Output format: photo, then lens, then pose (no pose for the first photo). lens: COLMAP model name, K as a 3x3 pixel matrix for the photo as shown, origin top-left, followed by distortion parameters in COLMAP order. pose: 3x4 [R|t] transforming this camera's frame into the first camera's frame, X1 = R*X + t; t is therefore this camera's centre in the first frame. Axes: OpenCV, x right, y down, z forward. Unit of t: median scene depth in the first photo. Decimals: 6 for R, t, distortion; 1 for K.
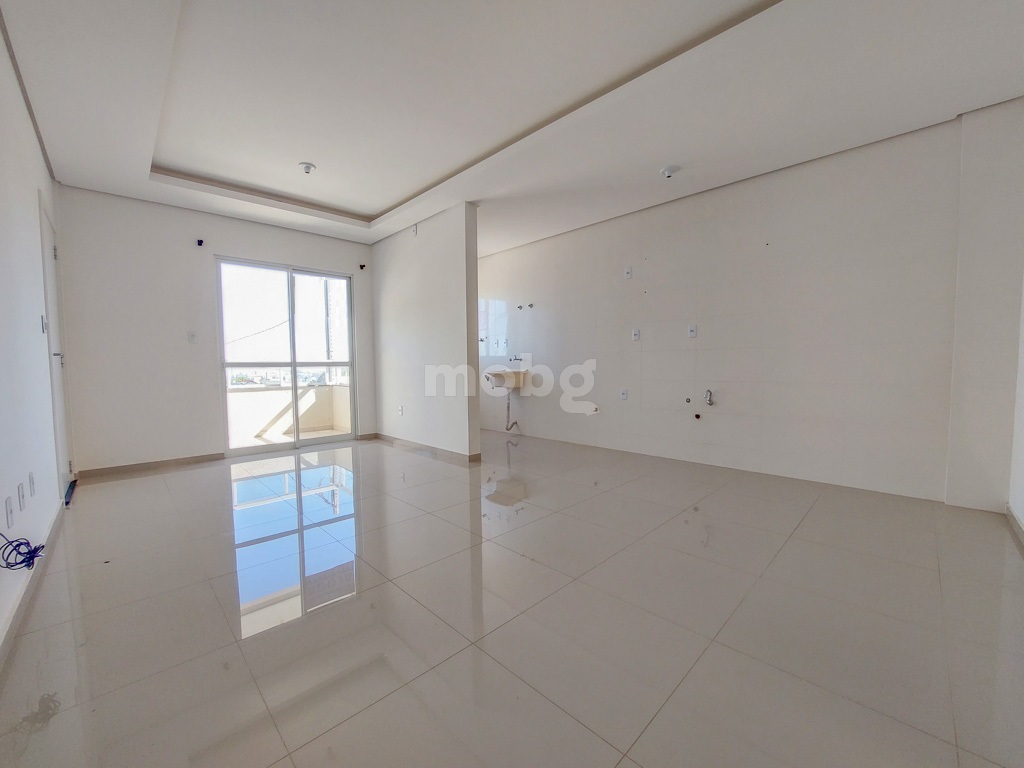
lens RADIAL K [[411.0, 0, 508.1], [0, 411.0, 389.2], [0, 0, 1]] dist [-0.018878, 0.000003]
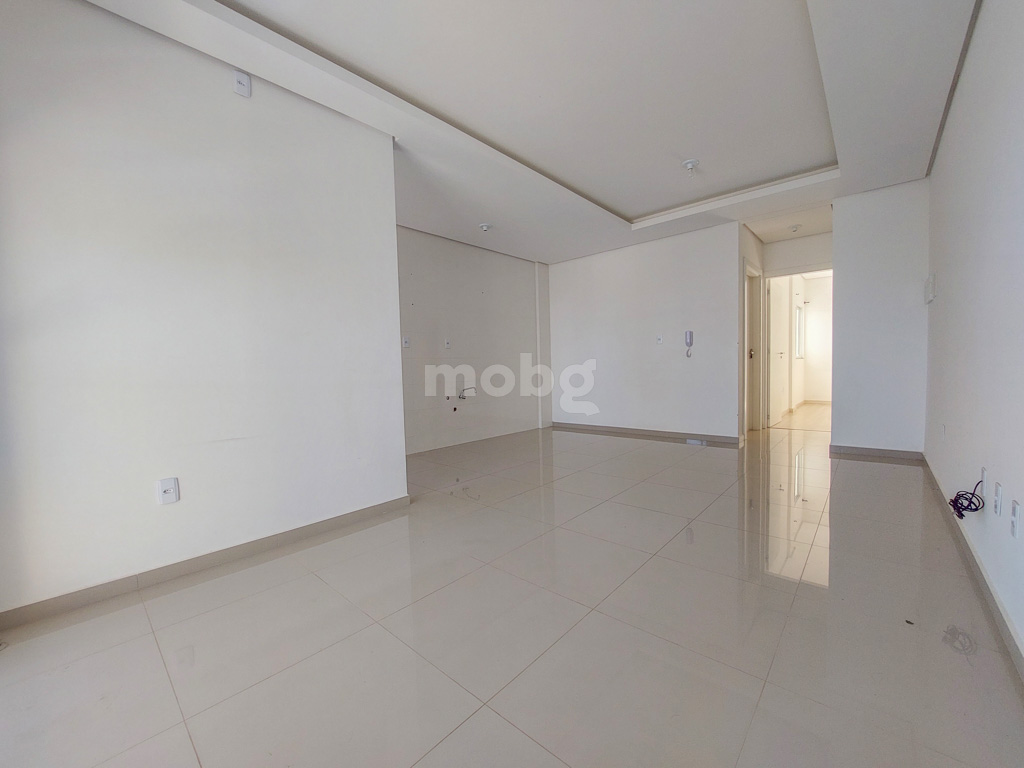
lens RADIAL K [[411.0, 0, 508.1], [0, 411.0, 389.2], [0, 0, 1]] dist [-0.018878, 0.000003]
pose [[-0.070192, -0.035975, 0.996885, -0.624791], [0.085245, 0.995478, 0.041926, -0.025414], [-0.993884, 0.087922, -0.066808, 0.651952]]
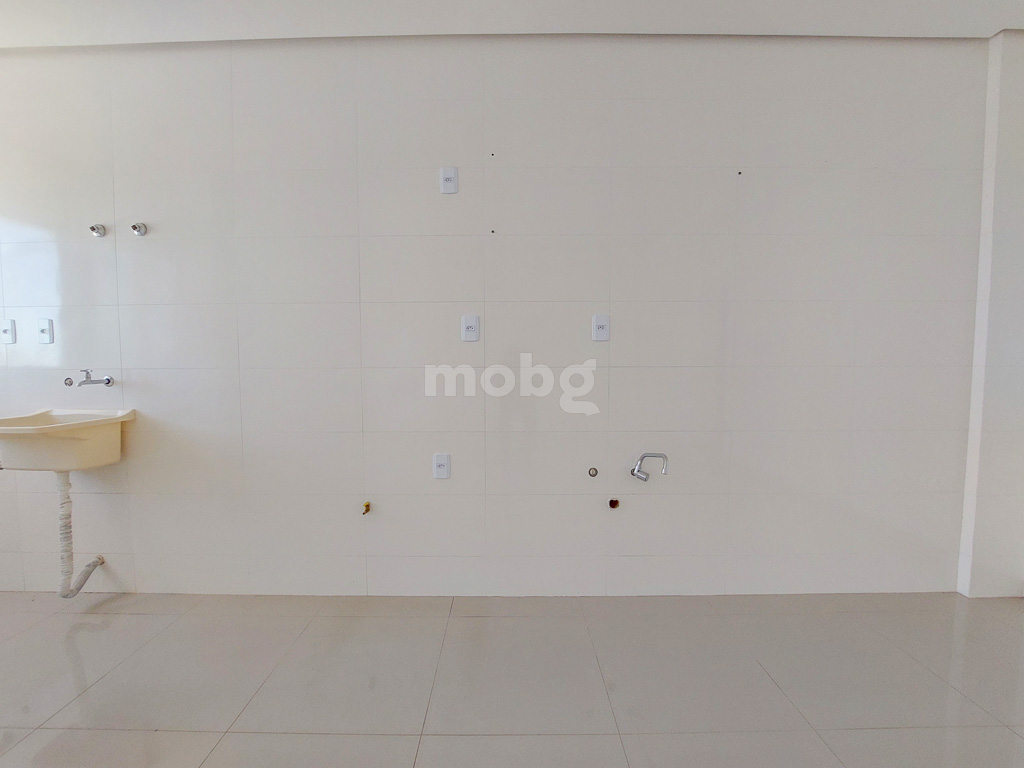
lens RADIAL K [[411.0, 0, 508.1], [0, 411.0, 389.2], [0, 0, 1]] dist [-0.018878, 0.000003]
pose [[0.698538, -0.037409, 0.714594, 0.022904], [0.040569, 0.999097, 0.012645, -0.057192], [-0.714422, 0.020157, 0.699425, 0.527831]]
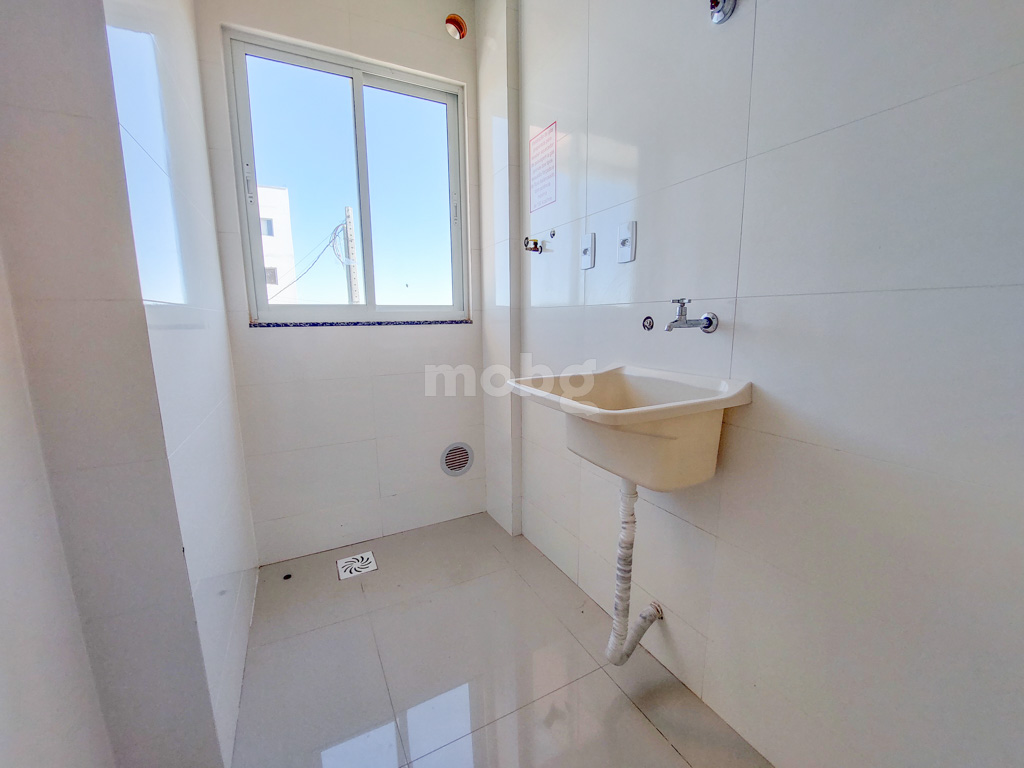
lens RADIAL K [[411.0, 0, 508.1], [0, 411.0, 389.2], [0, 0, 1]] dist [-0.018878, 0.000003]
pose [[0.956229, 0.047258, -0.288778, -0.000908], [-0.015260, 0.993583, 0.112068, -0.063071], [0.292222, -0.102756, 0.950814, 0.812991]]
